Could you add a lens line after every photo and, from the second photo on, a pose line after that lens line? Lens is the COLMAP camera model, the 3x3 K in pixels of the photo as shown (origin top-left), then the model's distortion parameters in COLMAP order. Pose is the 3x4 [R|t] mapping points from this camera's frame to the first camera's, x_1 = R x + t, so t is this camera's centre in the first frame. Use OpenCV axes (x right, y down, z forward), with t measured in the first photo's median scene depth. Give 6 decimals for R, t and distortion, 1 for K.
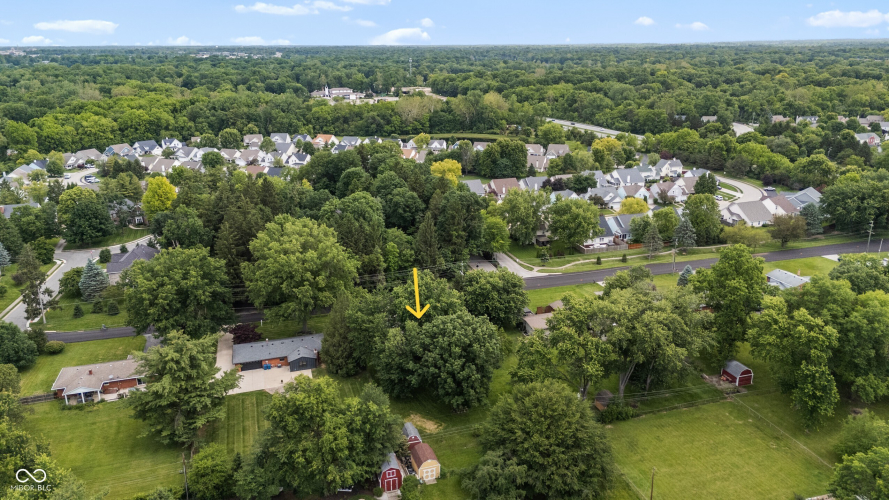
lens RADIAL K [[650.5, 0, 437.3], [0, 650.5, 250.6], [0, 0, 1]] dist [0.072700, -0.069724]
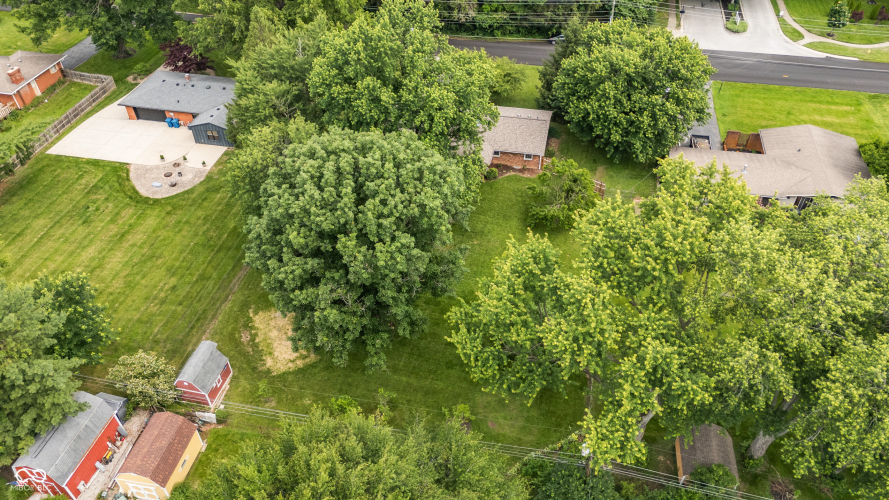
lens RADIAL K [[650.5, 0, 444.7], [0, 650.5, 250.7], [0, 0, 1]] dist [0.072700, -0.069724]
pose [[0.887650, 0.318029, -0.333069, 0.170685], [-0.151380, 0.884560, 0.441178, -0.014203], [0.434927, -0.341192, 0.833323, 0.538890]]
